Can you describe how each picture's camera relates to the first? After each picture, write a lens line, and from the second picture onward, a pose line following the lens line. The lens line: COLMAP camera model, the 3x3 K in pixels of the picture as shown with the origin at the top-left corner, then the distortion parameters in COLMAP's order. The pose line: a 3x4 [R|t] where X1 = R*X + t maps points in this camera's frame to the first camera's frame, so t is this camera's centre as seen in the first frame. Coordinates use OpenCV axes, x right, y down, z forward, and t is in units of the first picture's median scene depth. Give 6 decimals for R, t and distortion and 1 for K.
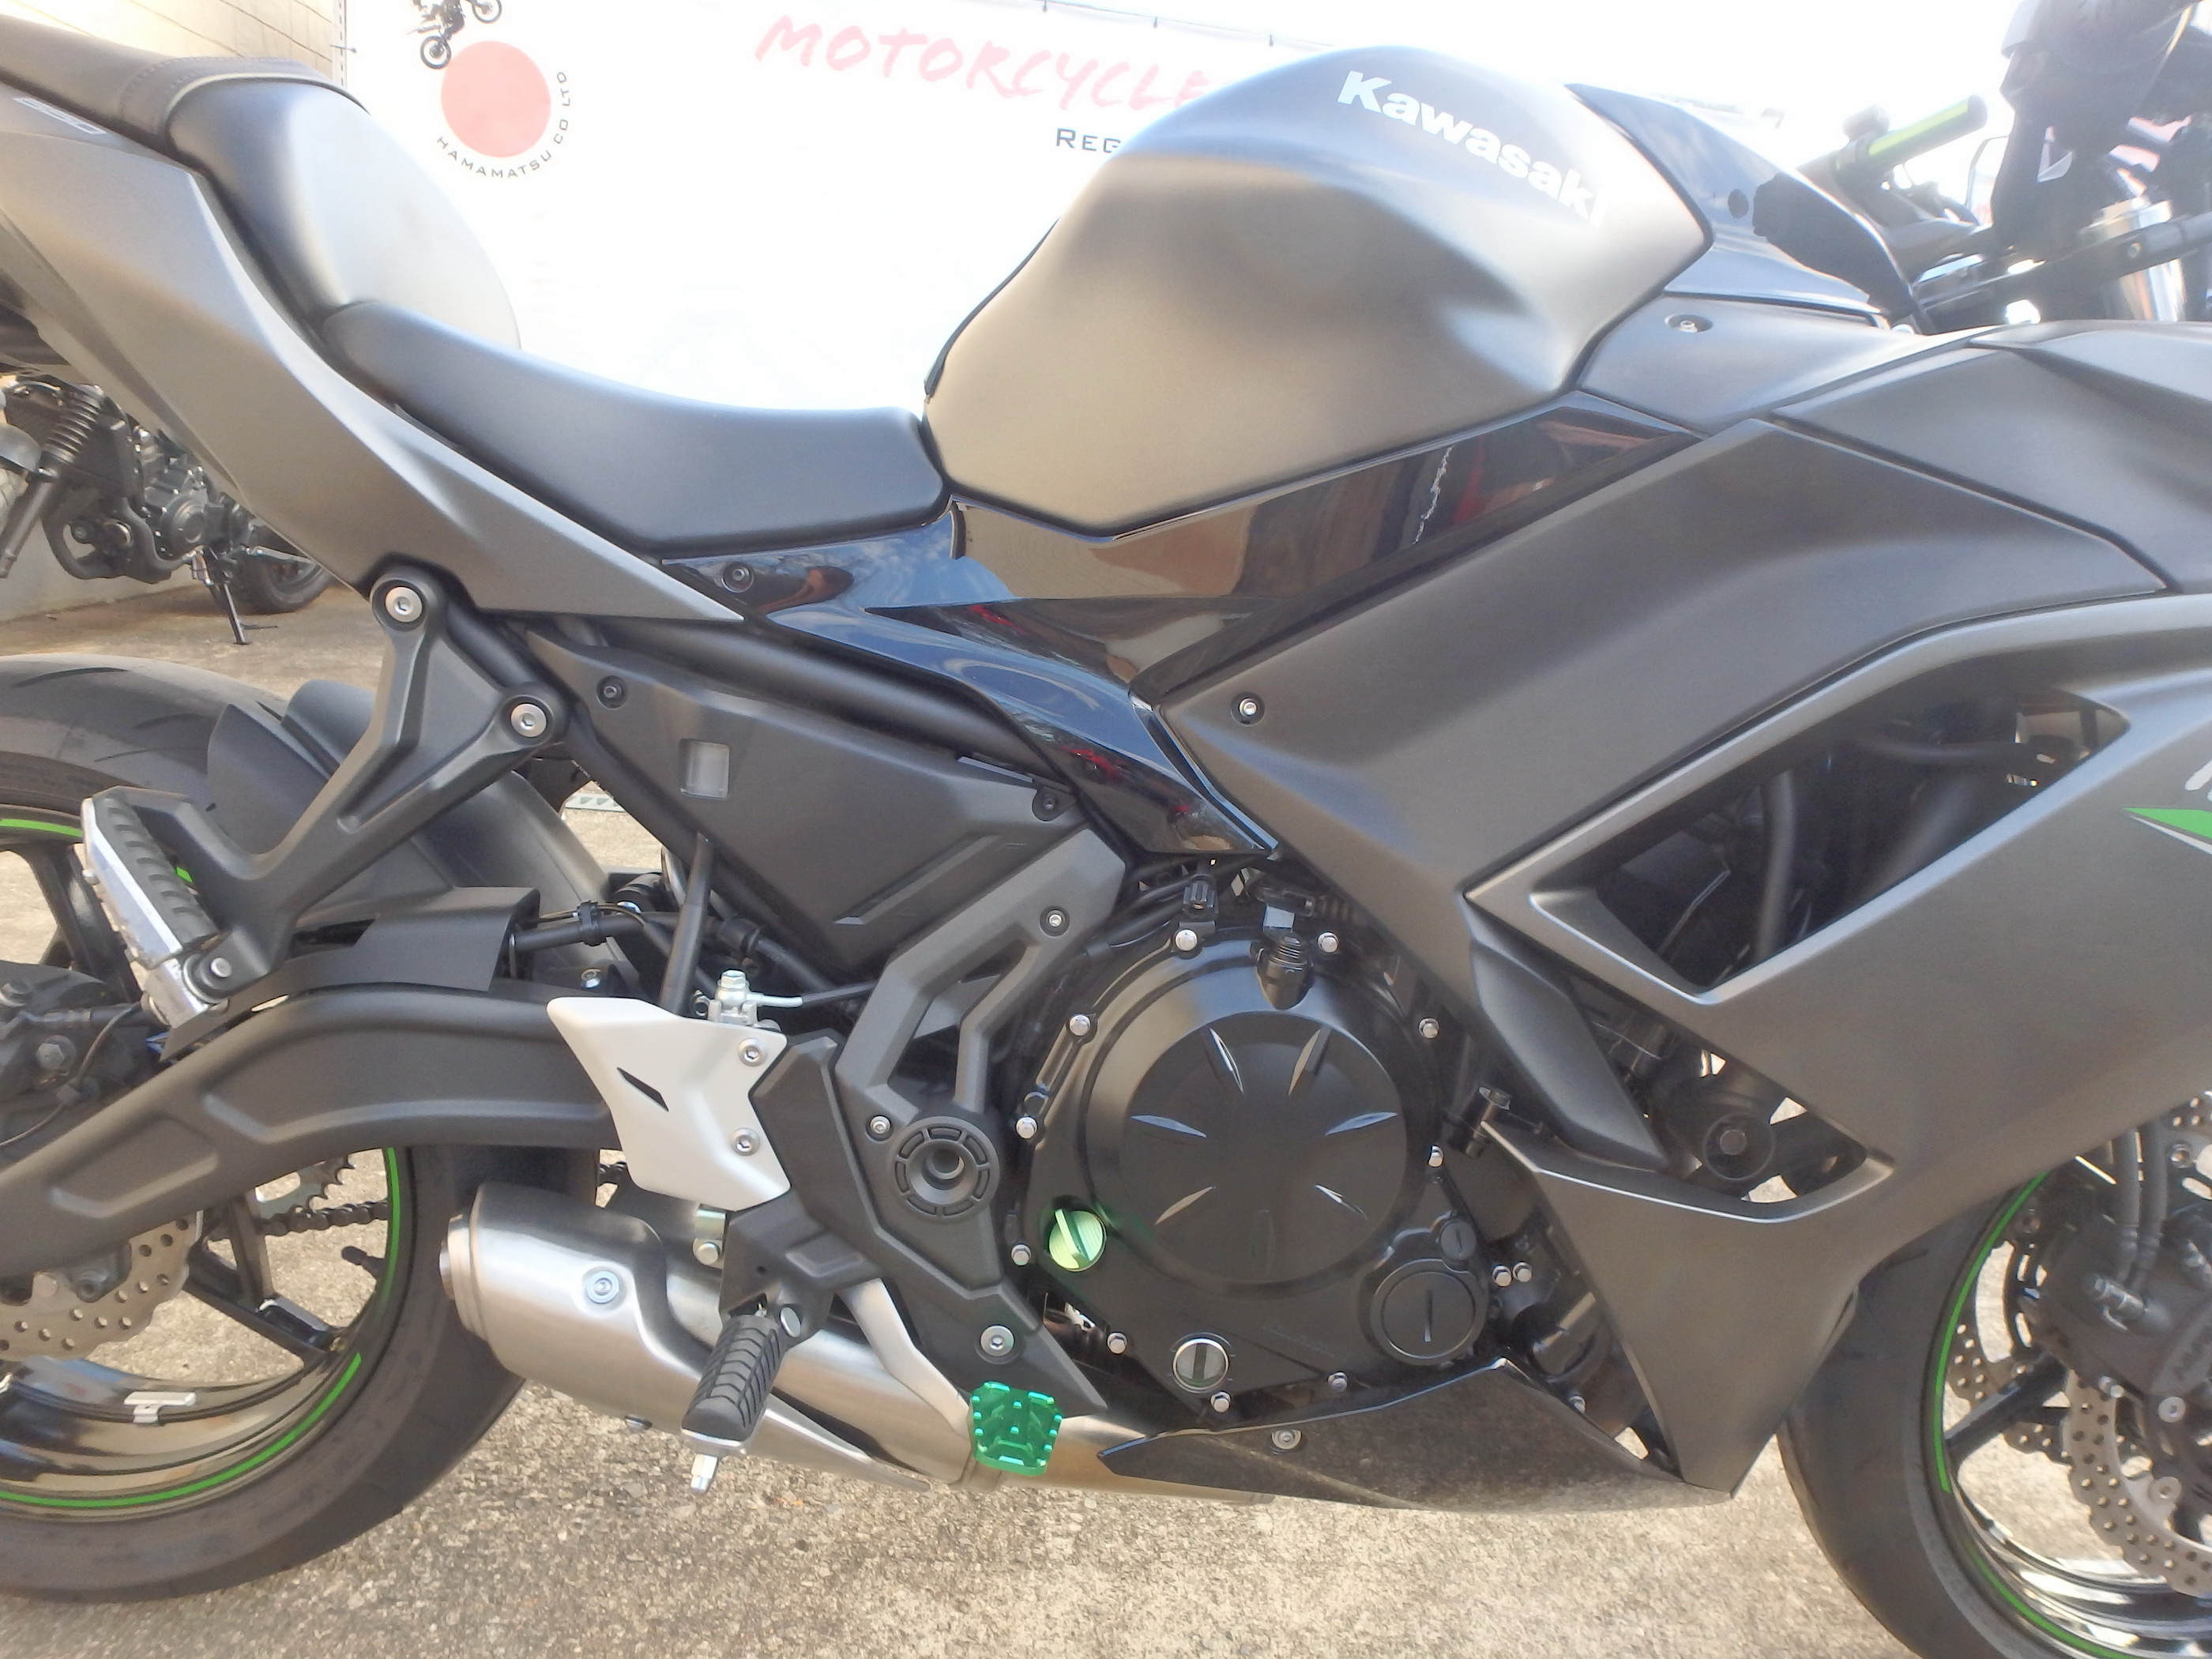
lens RADIAL K [[1347.6, 0, 1115.1], [0, 1347.6, 810.5], [0, 0, 1]] dist [-0.032789, 0.006470]
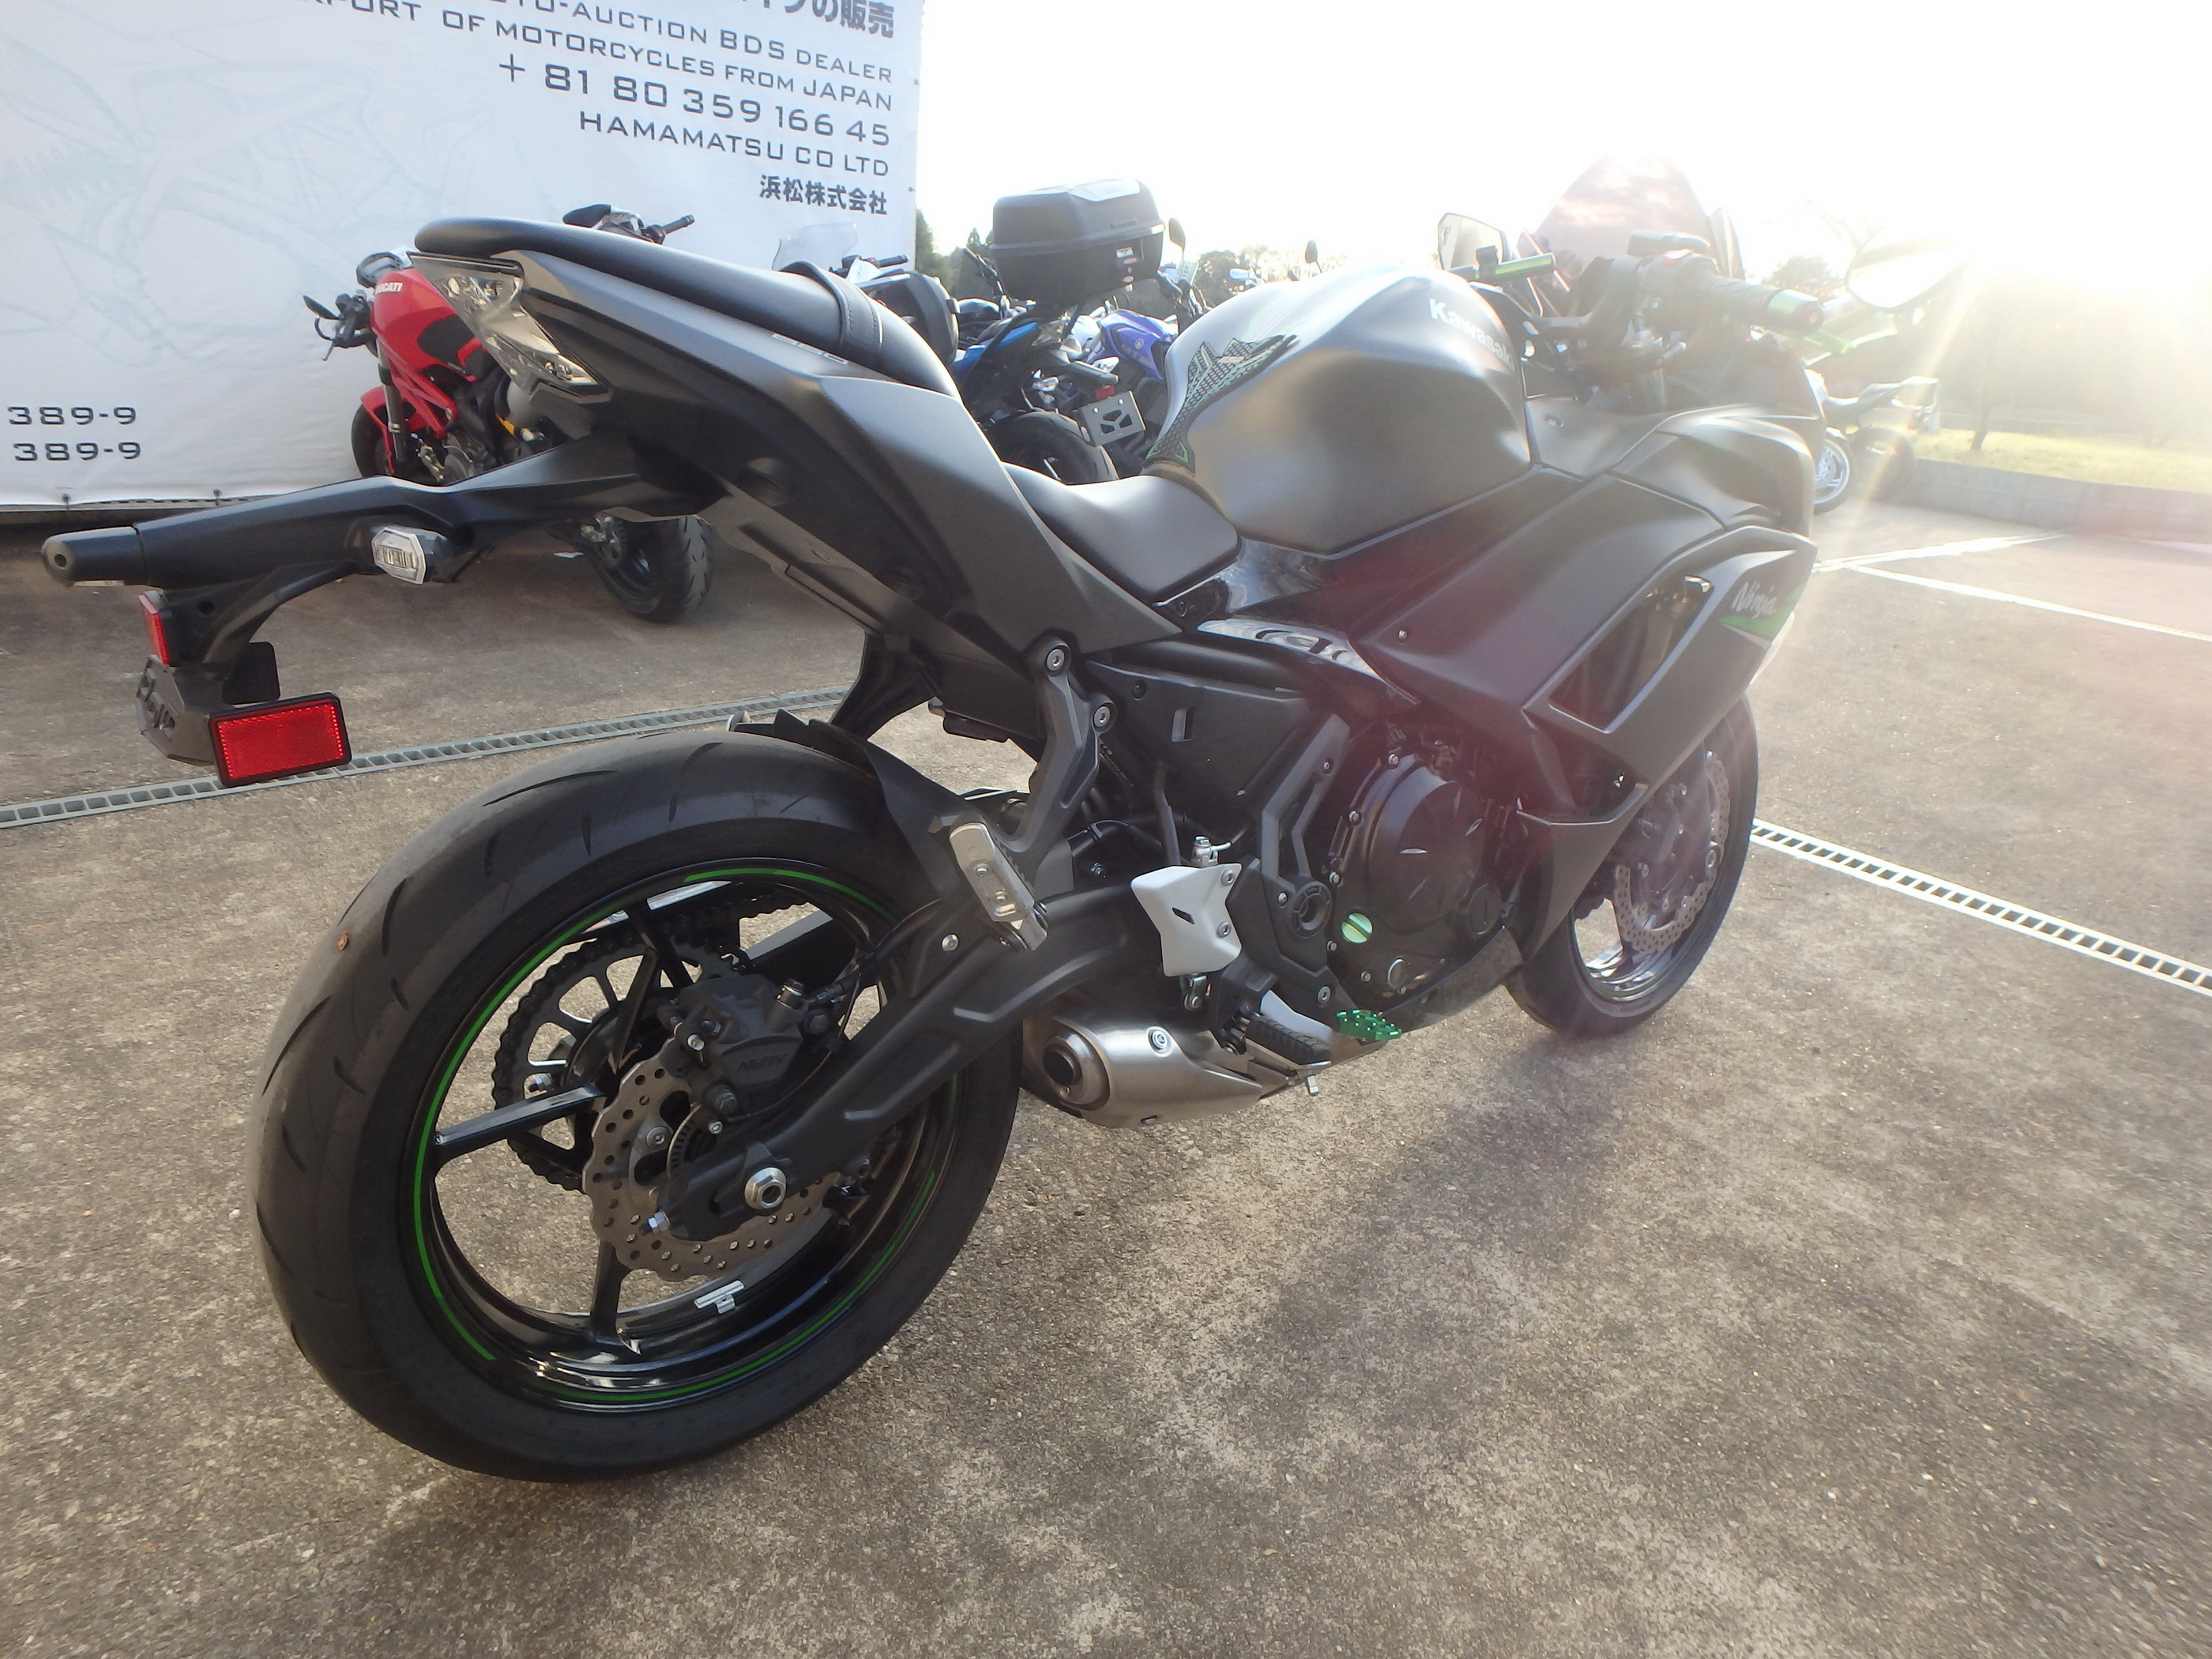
lens RADIAL K [[1376.3, 0, 1112.6], [0, 1376.3, 811.0], [0, 0, 1]] dist [-0.032804, -0.000246]
pose [[0.783508, -0.252635, 0.567707, -1.023123], [0.165154, 0.965425, 0.201690, -0.215433], [-0.599032, -0.064266, 0.798142, -0.250002]]
